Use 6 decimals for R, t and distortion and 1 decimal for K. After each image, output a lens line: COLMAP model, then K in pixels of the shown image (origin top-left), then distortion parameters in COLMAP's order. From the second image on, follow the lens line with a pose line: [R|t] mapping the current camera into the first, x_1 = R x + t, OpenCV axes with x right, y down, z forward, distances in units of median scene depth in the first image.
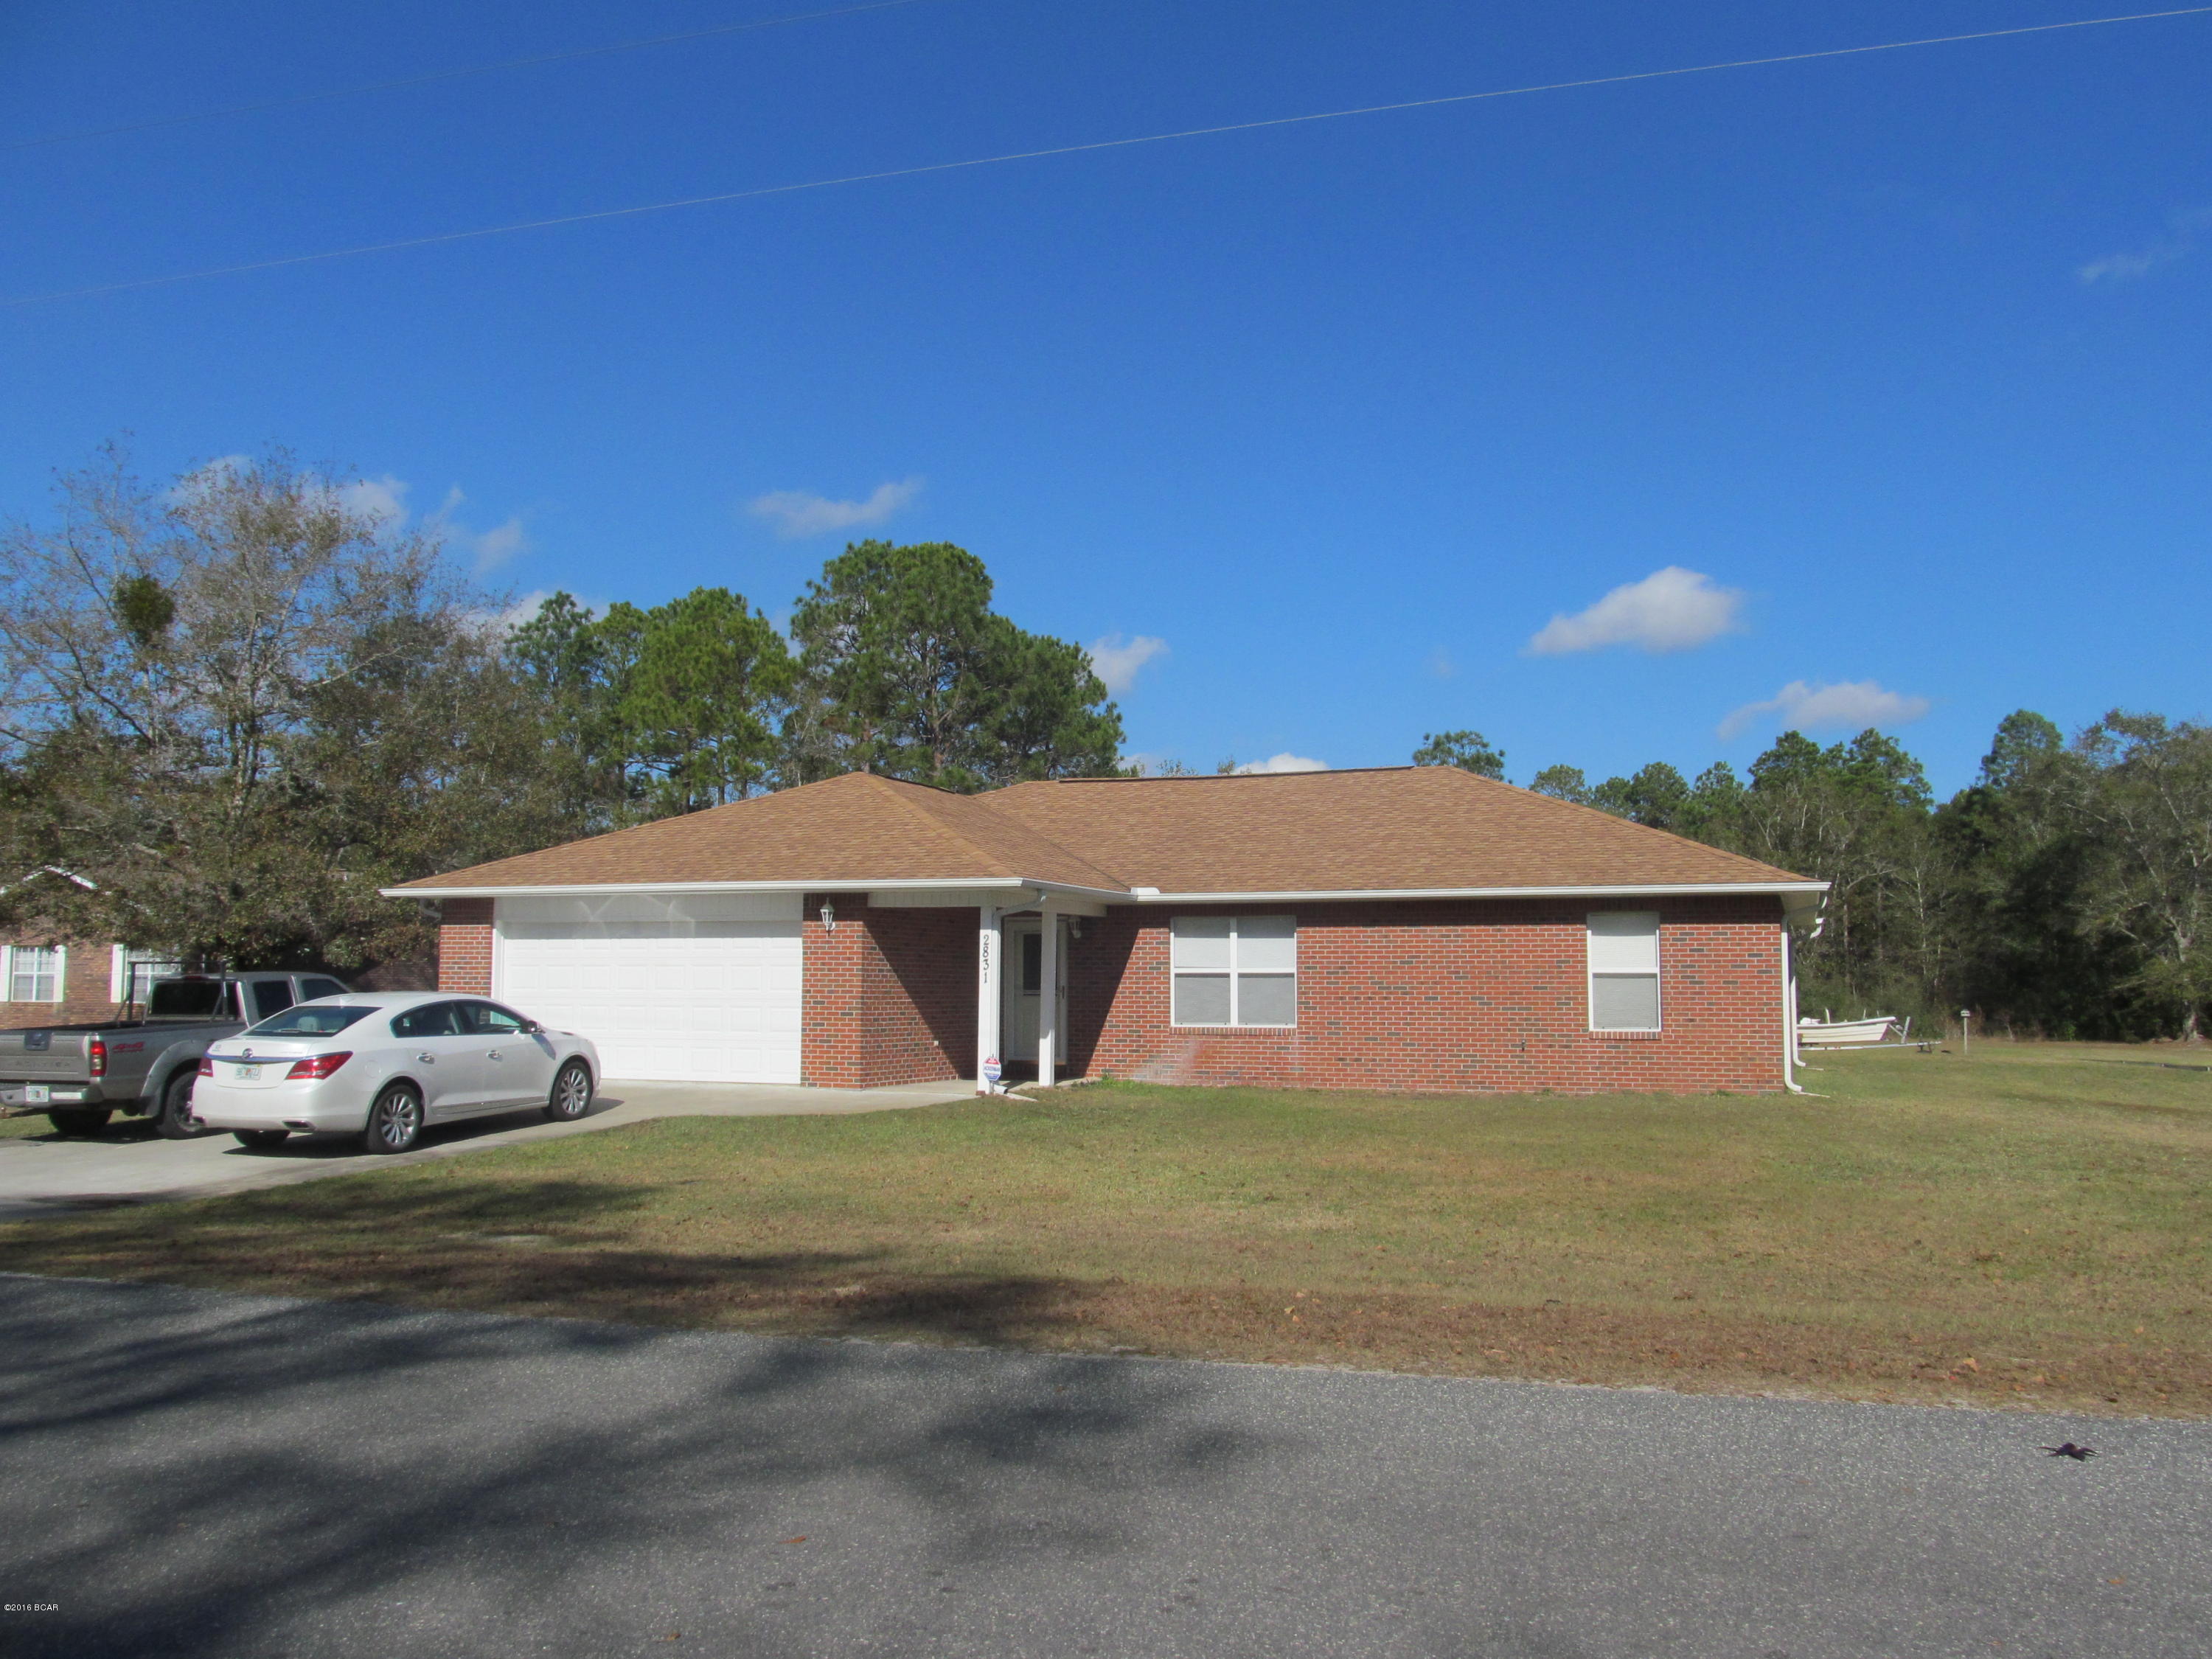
lens RADIAL K [[1831.3, 0, 1096.6], [0, 1831.3, 836.2], [0, 0, 1]] dist [-0.053992, -0.027844]
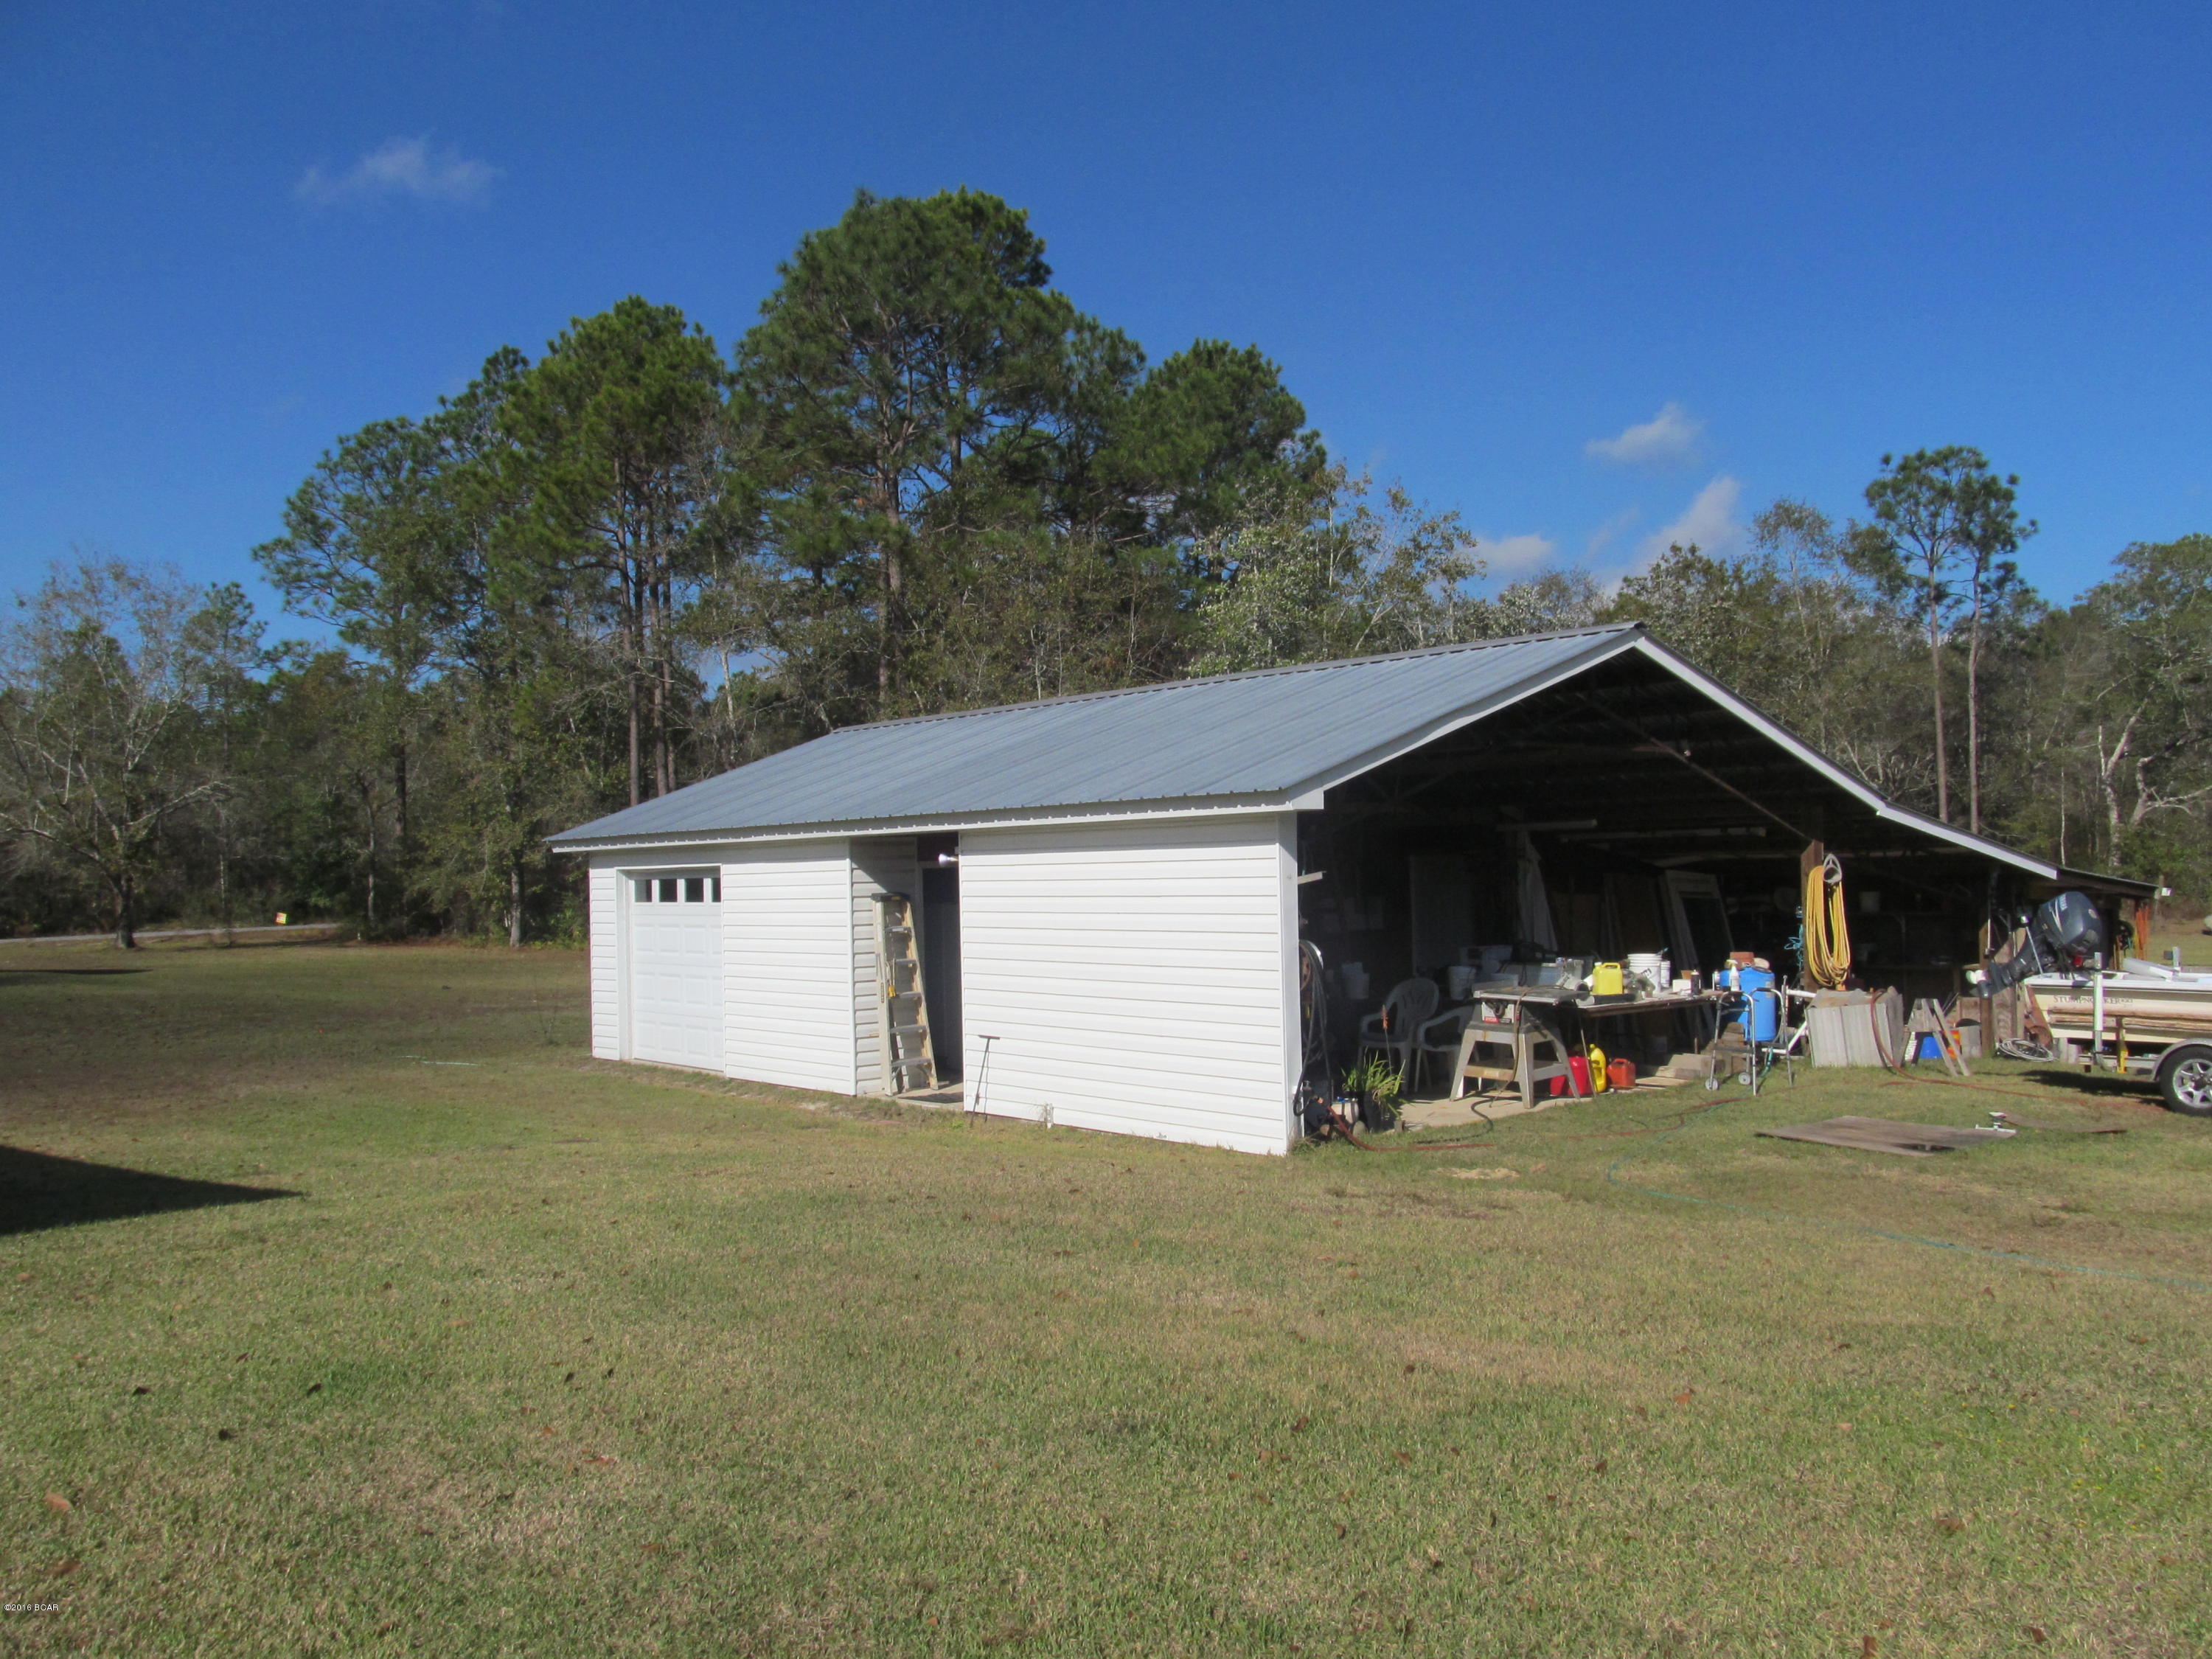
lens RADIAL K [[1831.3, 0, 1089.2], [0, 1831.3, 836.5], [0, 0, 1]] dist [-0.053992, -0.027844]
pose [[0.941016, -0.033789, -0.336671, 0.149014], [0.057735, 0.996444, 0.061367, 0.027843], [0.333401, -0.077185, 0.939620, 0.344890]]
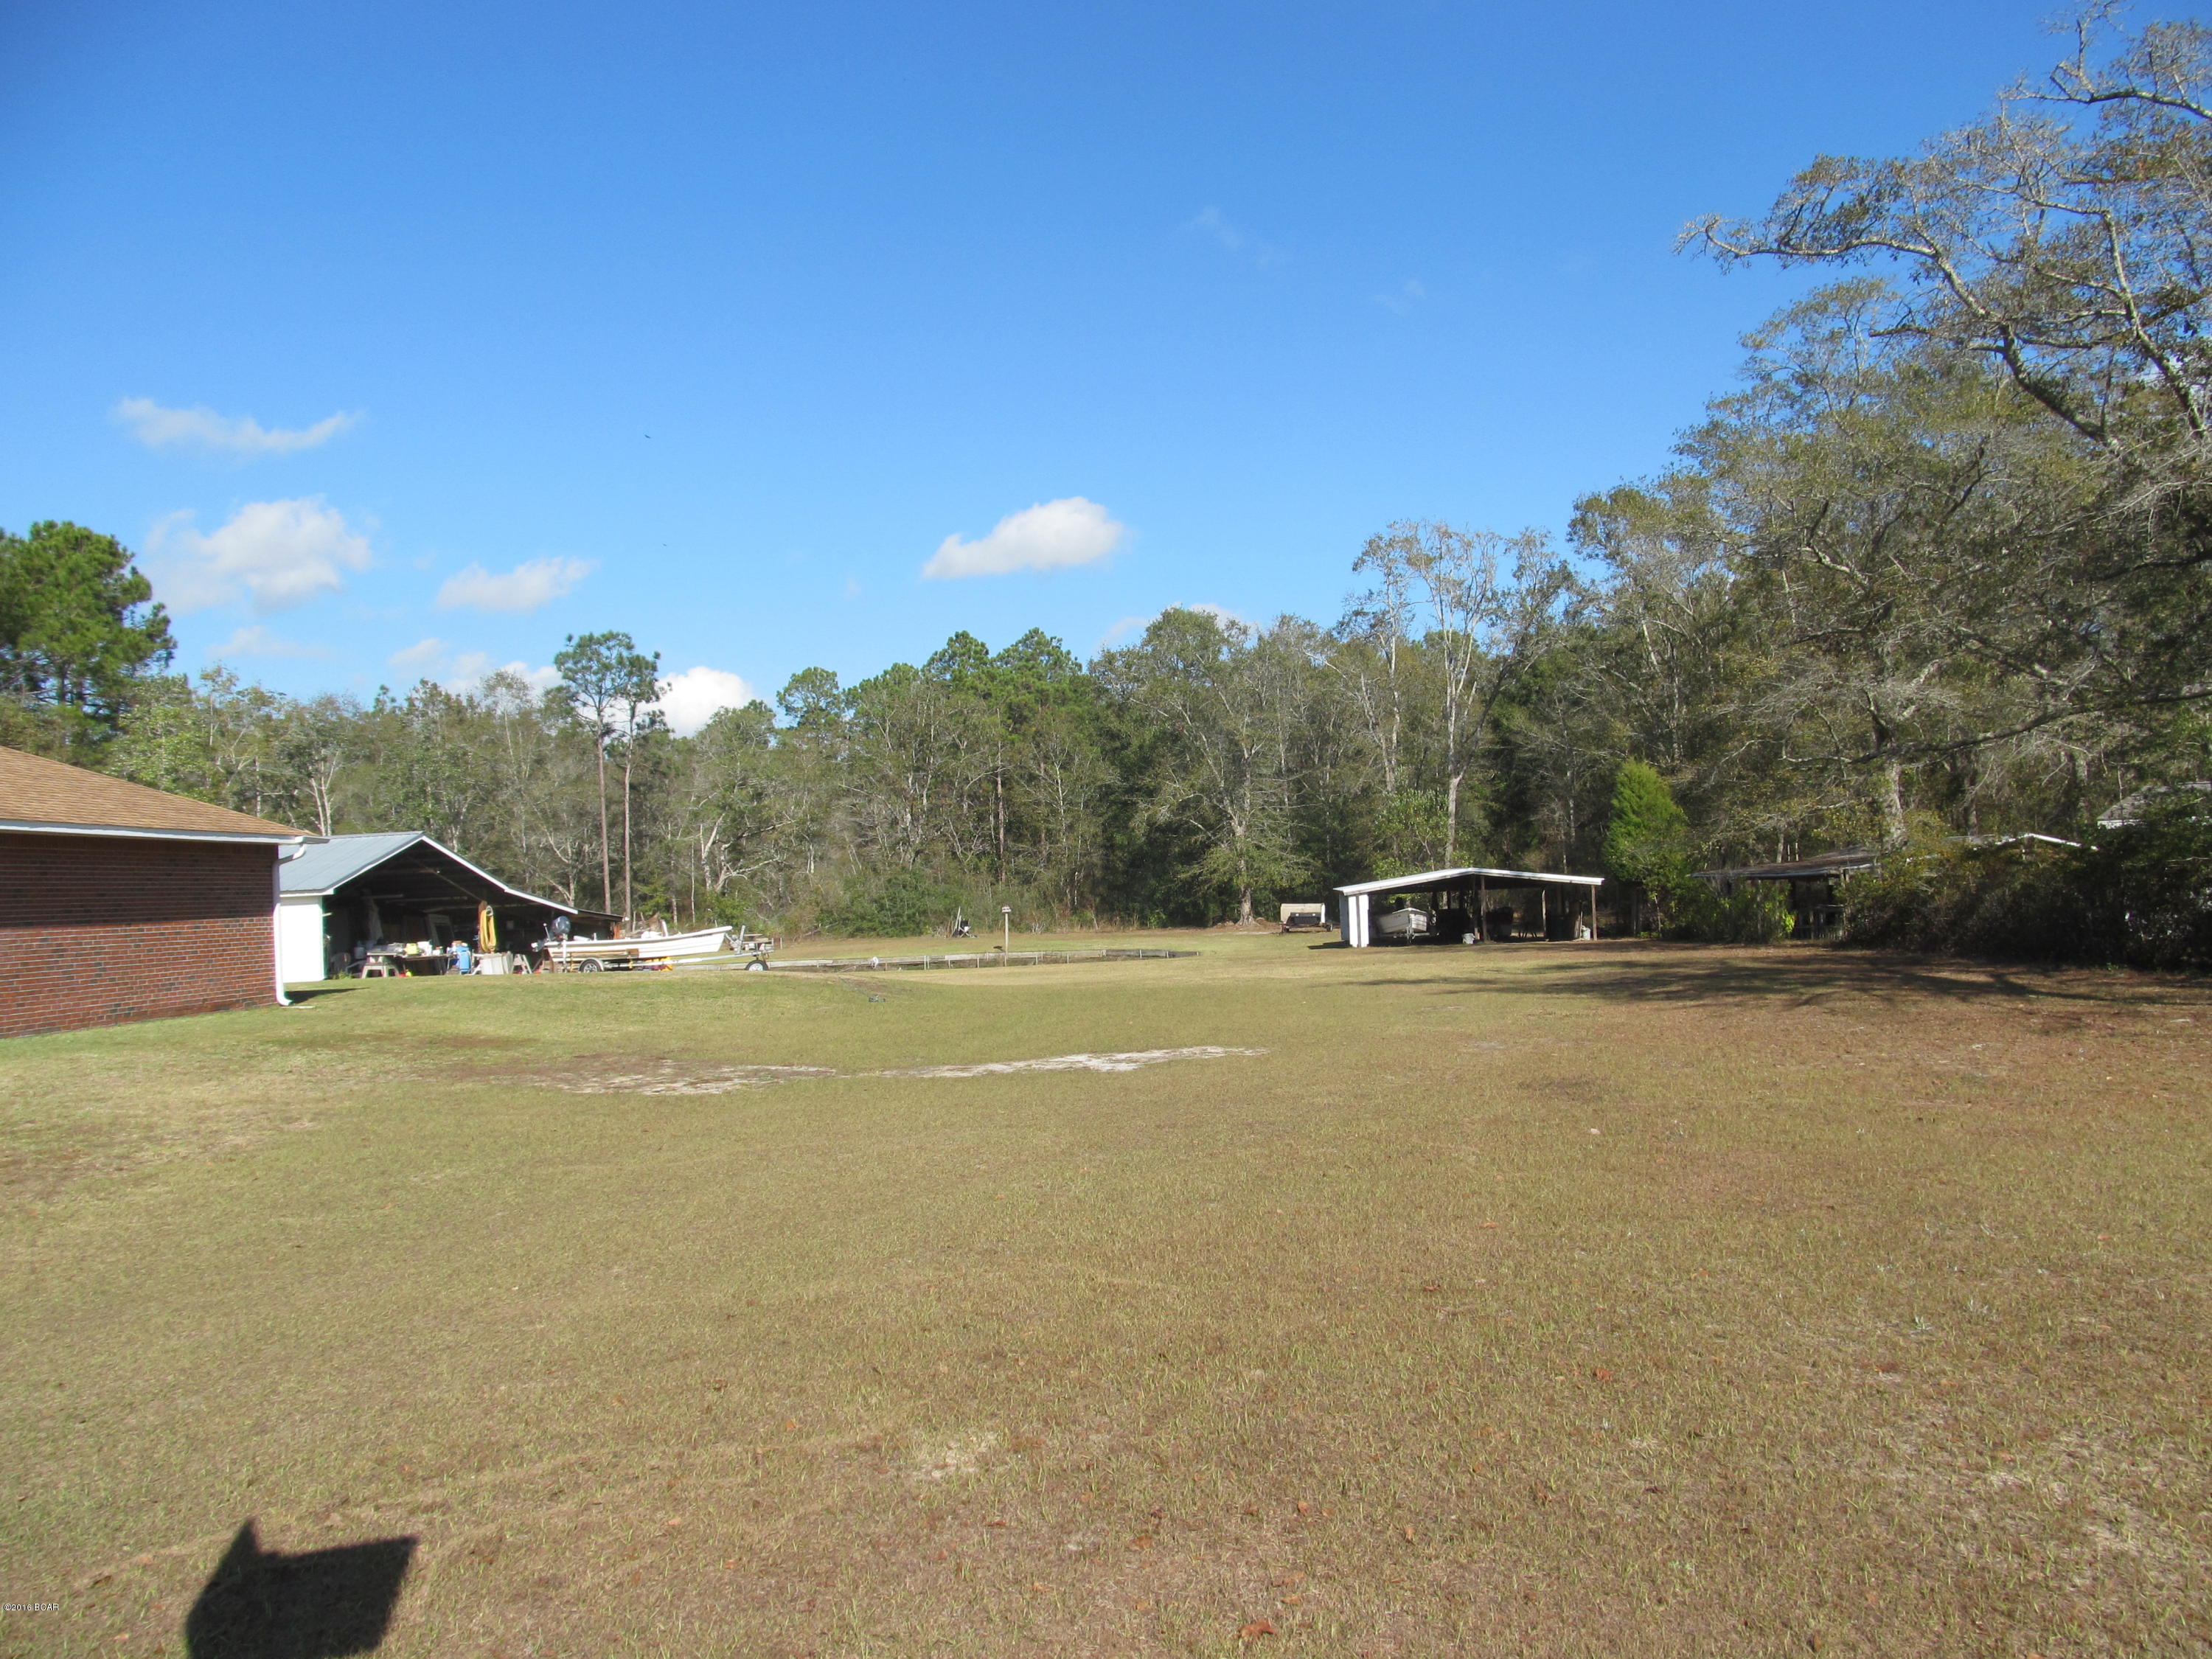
lens RADIAL K [[1831.3, 0, 1086.6], [0, 1831.3, 830.0], [0, 0, 1]] dist [-0.053992, -0.027844]
pose [[0.947165, -0.035341, 0.318795, 0.154181], [0.019769, 0.998454, 0.051952, 0.001329], [-0.320138, -0.042905, 0.946399, 0.014196]]
